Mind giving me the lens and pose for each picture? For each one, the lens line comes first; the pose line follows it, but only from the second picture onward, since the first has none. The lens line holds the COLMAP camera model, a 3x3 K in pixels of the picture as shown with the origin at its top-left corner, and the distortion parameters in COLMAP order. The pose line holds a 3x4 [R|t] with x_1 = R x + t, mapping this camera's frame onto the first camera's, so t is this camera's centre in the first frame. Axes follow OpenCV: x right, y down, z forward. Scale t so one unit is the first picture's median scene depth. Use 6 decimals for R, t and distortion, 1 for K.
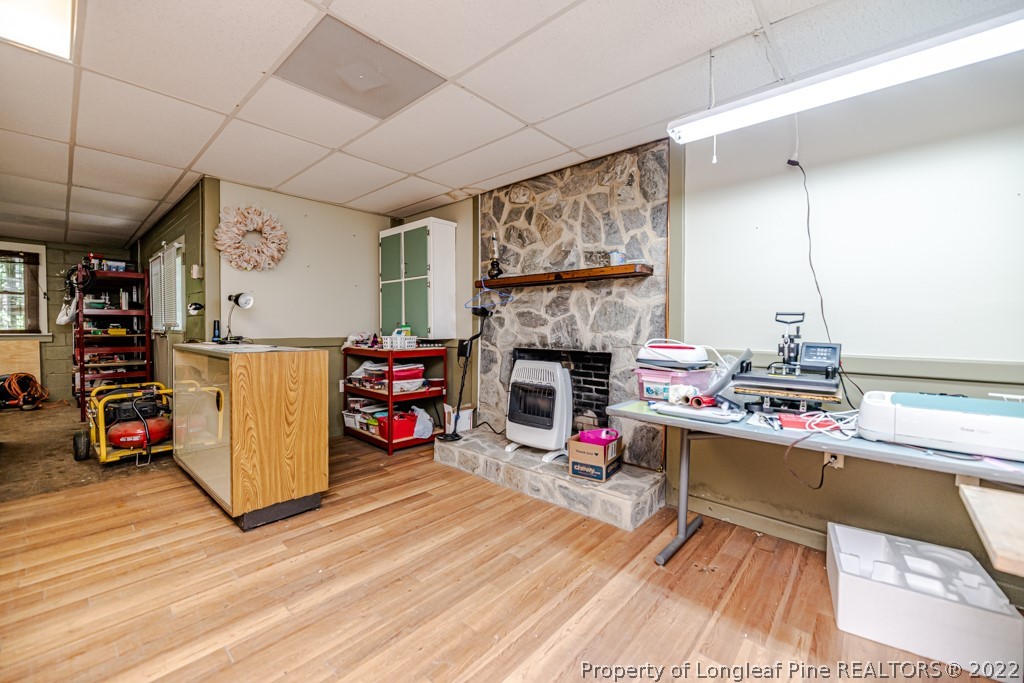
lens RADIAL K [[416.0, 0, 513.5], [0, 416.0, 336.0], [0, 0, 1]] dist [-0.001867, 0.000154]
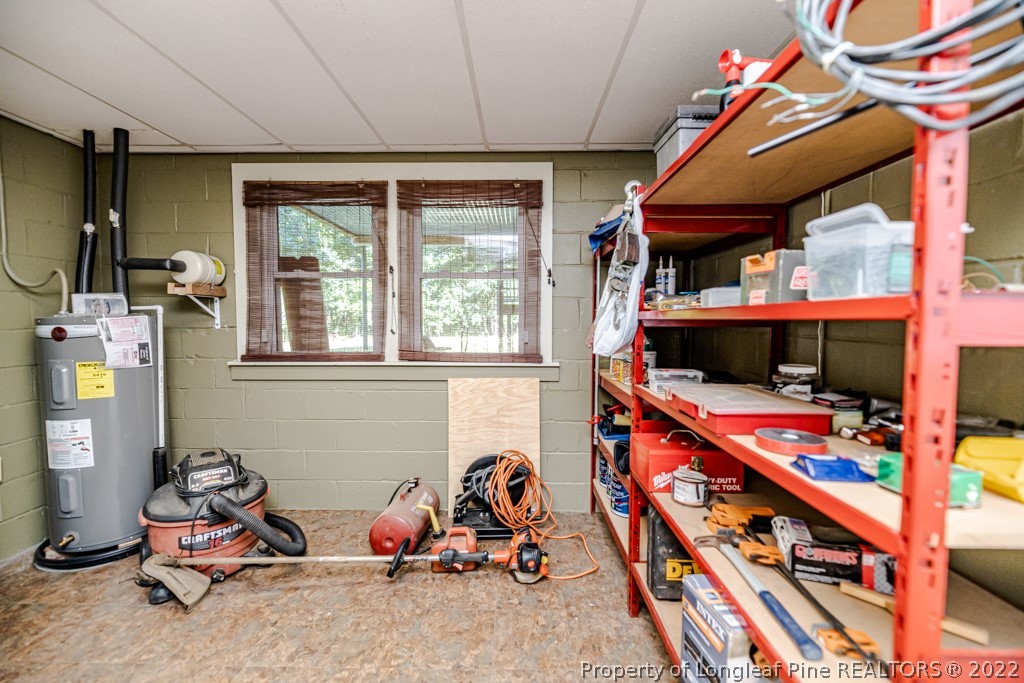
lens RADIAL K [[416.0, 0, 513.5], [0, 416.0, 336.0], [0, 0, 1]] dist [-0.001867, 0.000154]
pose [[0.658767, 0.035548, -0.751507, -0.838078], [-0.011675, 0.999246, 0.037032, -0.051776], [0.752256, -0.015622, 0.658685, 0.695006]]
